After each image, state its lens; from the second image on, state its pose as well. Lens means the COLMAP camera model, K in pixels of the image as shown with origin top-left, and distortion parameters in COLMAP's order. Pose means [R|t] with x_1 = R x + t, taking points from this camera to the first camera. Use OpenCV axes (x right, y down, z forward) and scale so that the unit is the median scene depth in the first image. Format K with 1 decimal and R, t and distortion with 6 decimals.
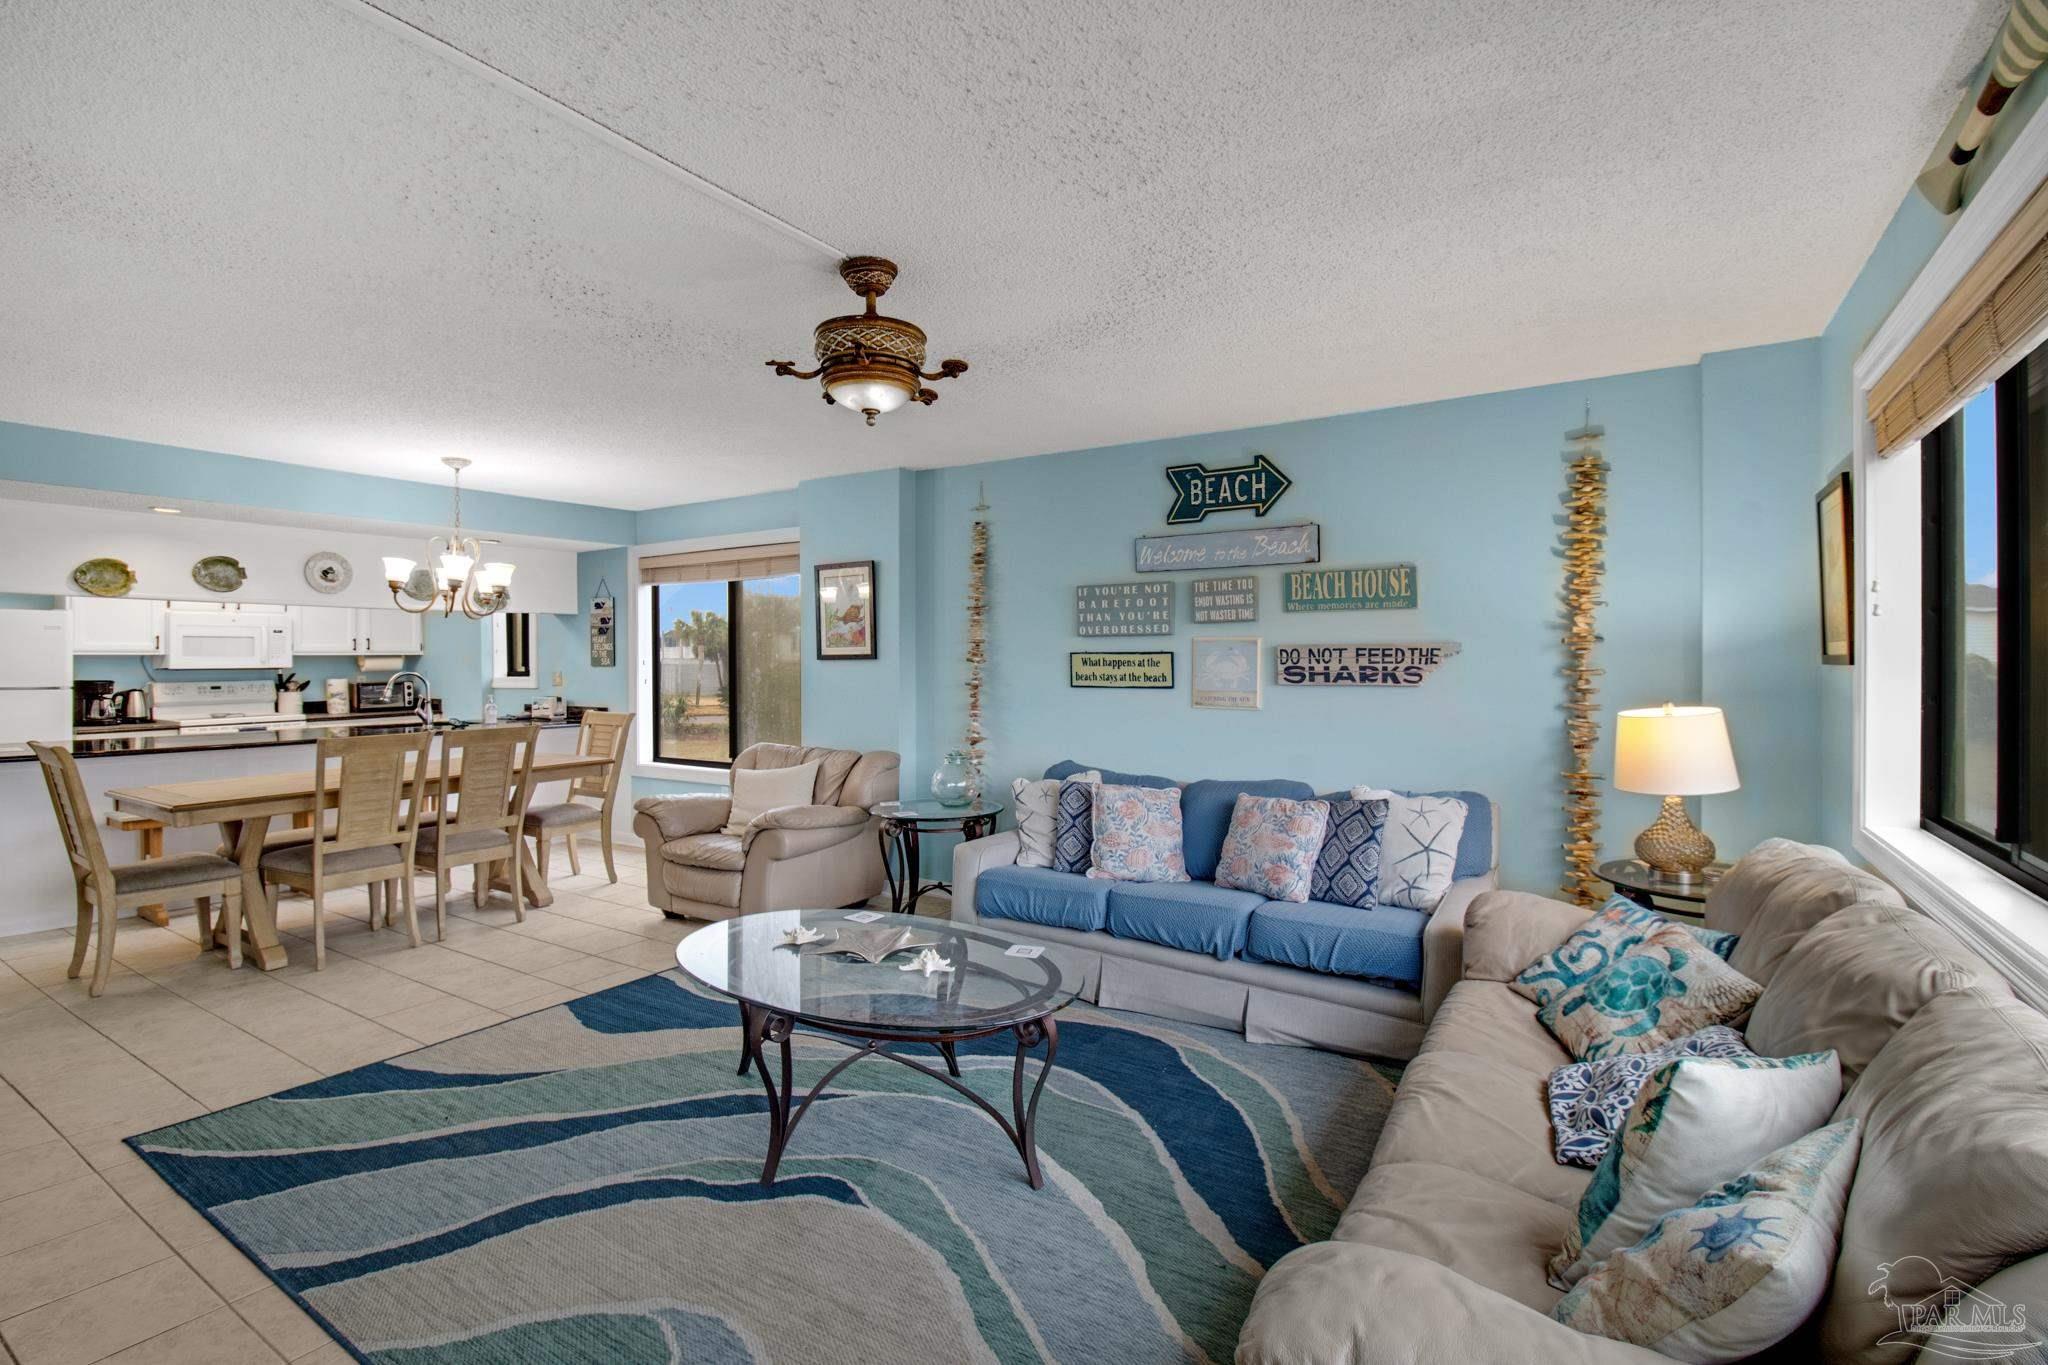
lens RADIAL K [[943.2, 0, 1001.4], [0, 943.2, 671.2], [0, 0, 1]] dist [0.000383, -0.013031]
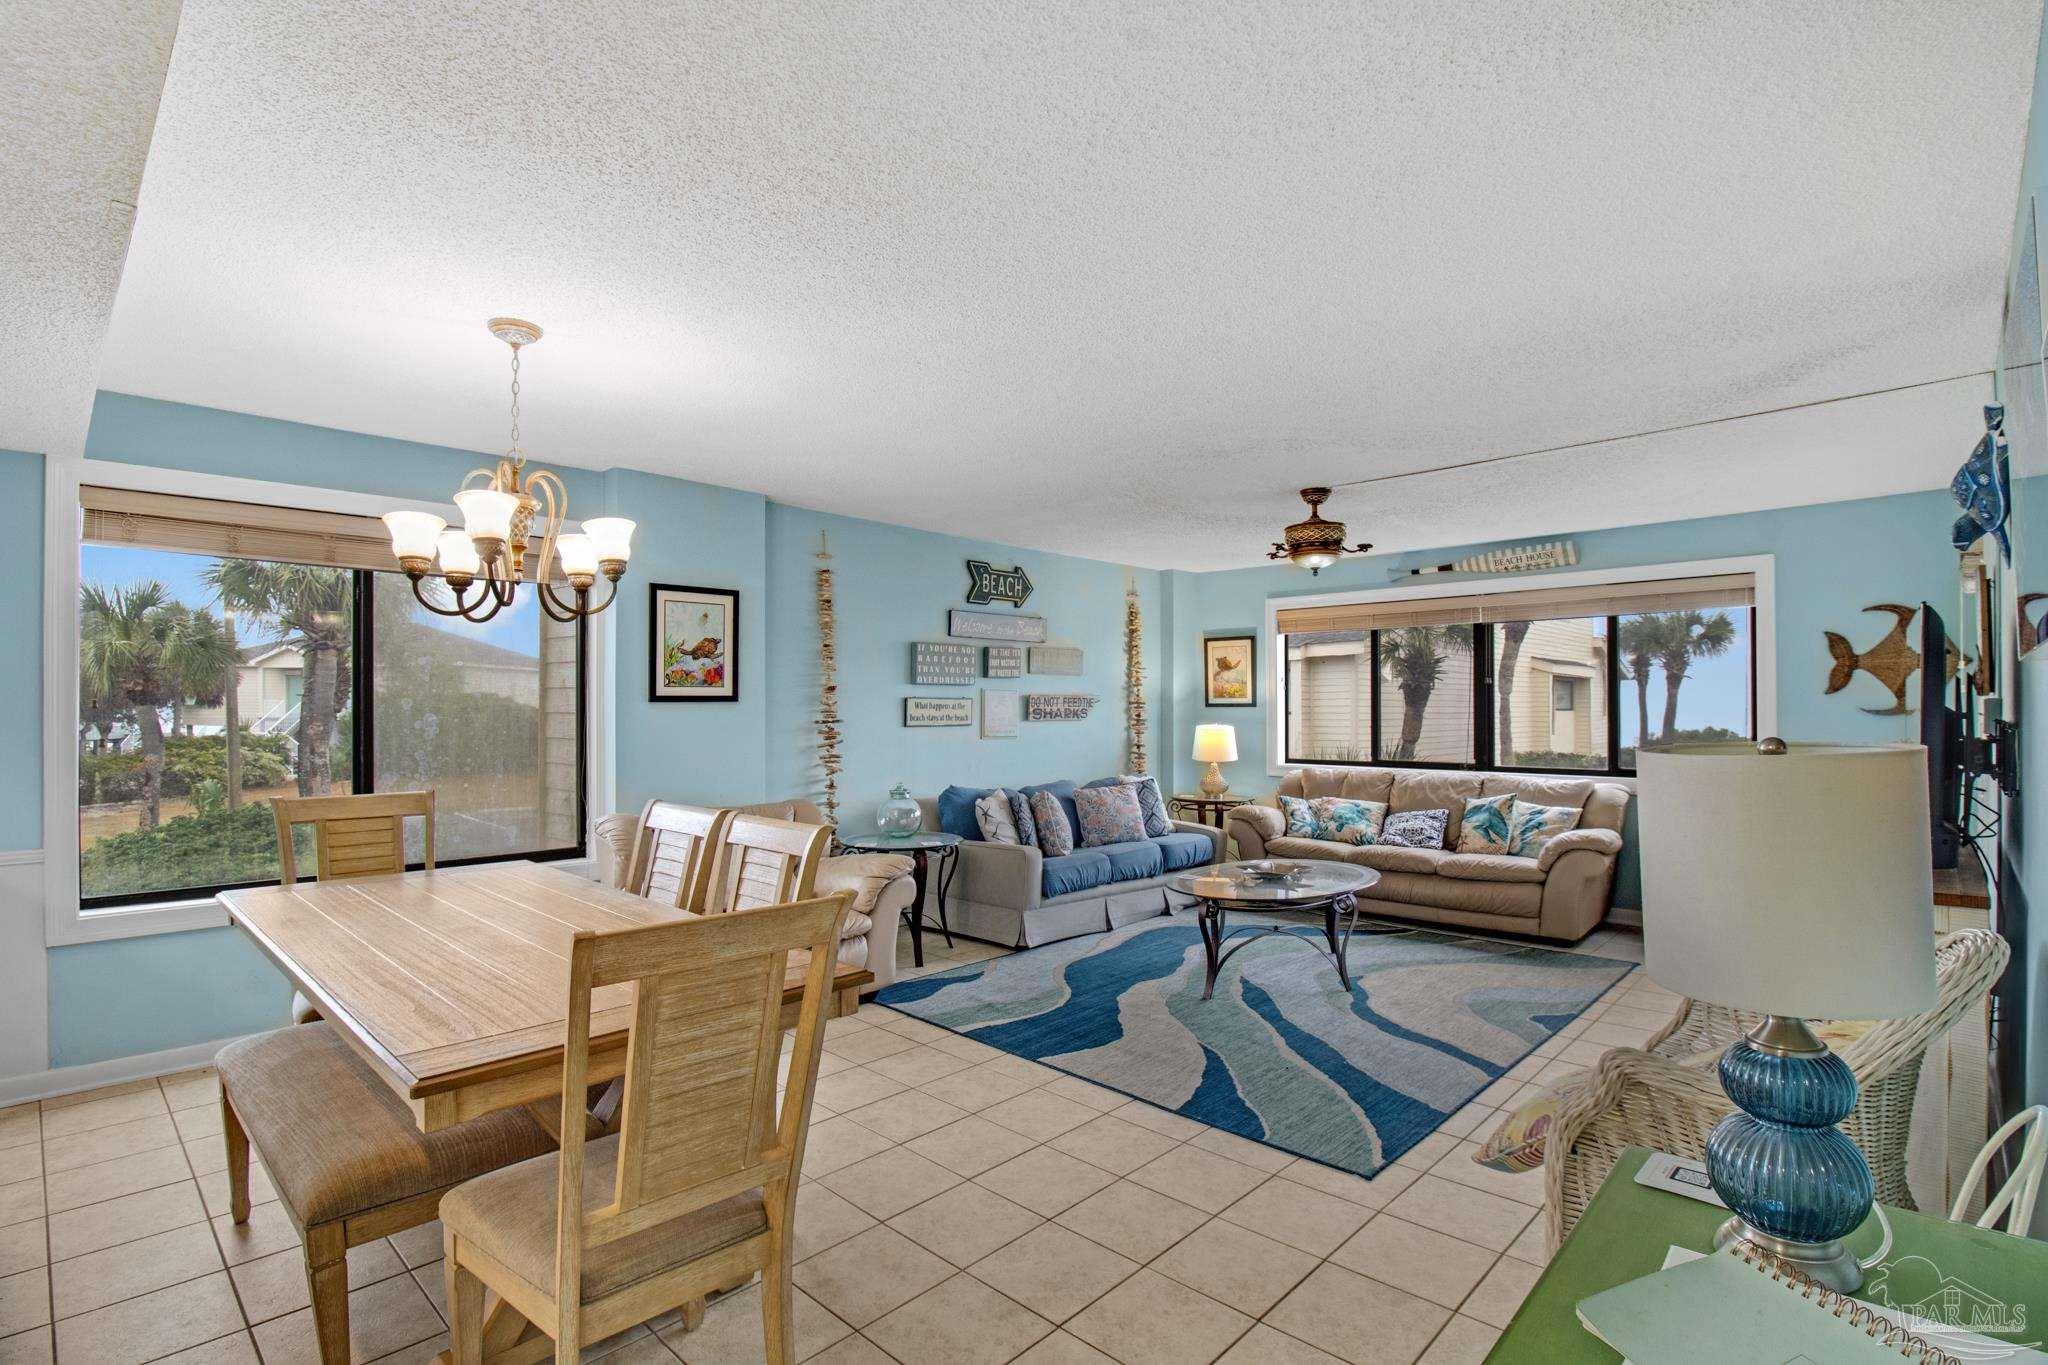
lens RADIAL K [[979.1, 0, 1033.6], [0, 979.1, 707.6], [0, 0, 1]] dist [-0.000281, -0.000352]
pose [[0.172943, 0.001601, 0.984930, -1.354979], [0.011626, 0.999926, -0.003667, -0.000925], [-0.984863, 0.012085, 0.172912, 0.774134]]
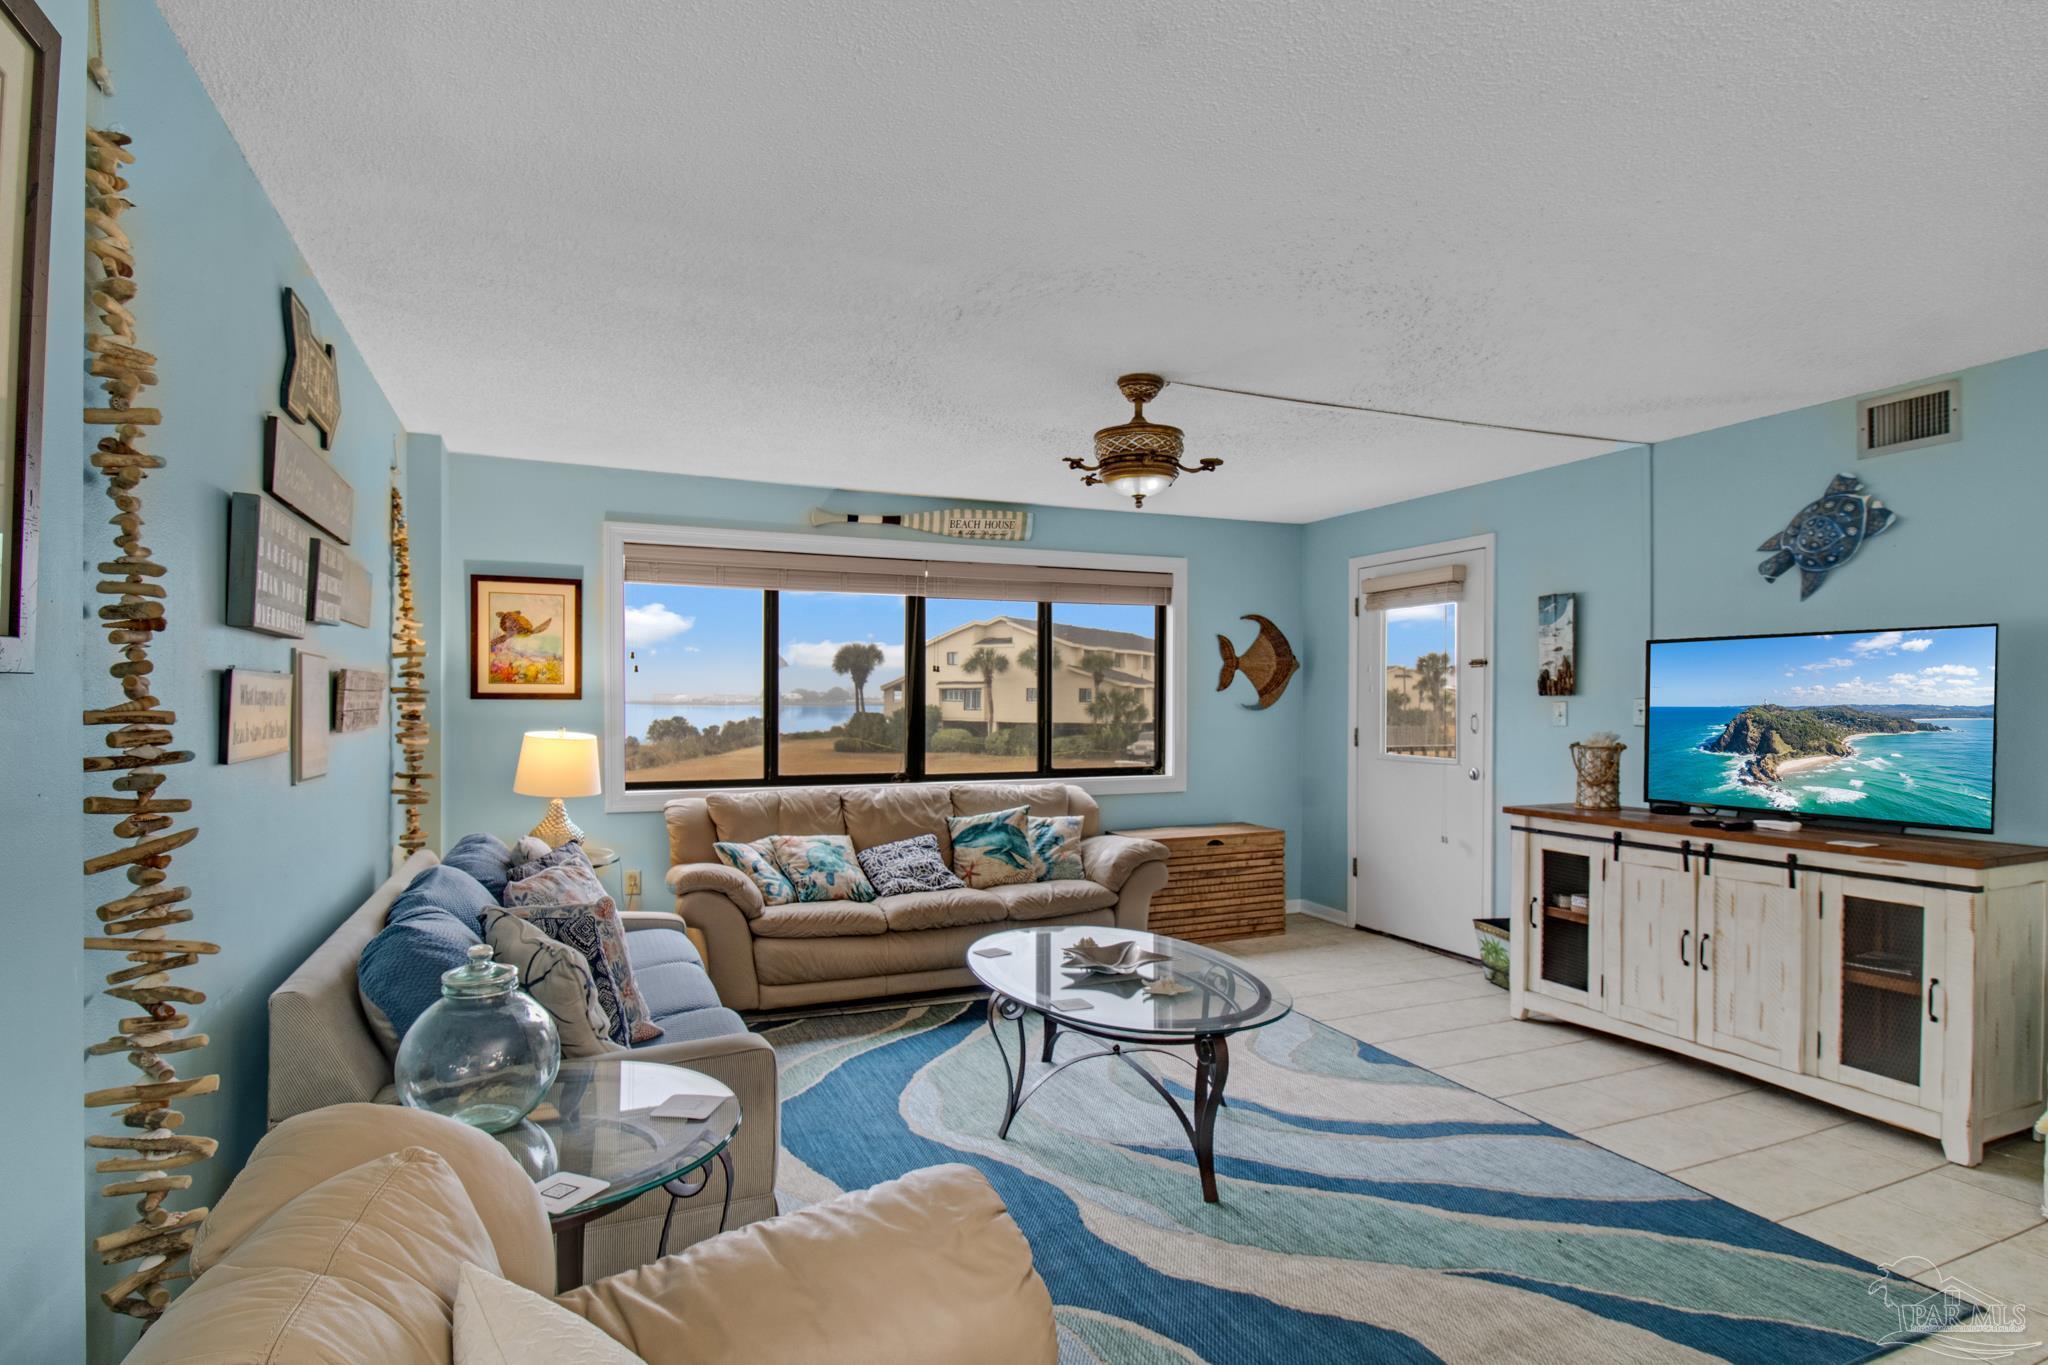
lens RADIAL K [[1063.3, 0, 1024.8], [0, 1063.3, 708.7], [0, 0, 1]] dist [0.000674, 0.000076]
pose [[-0.837525, -0.005655, 0.546370, -0.497116], [0.003692, 0.999865, 0.016008, -0.011499], [-0.546387, 0.015424, -0.837391, 1.439341]]
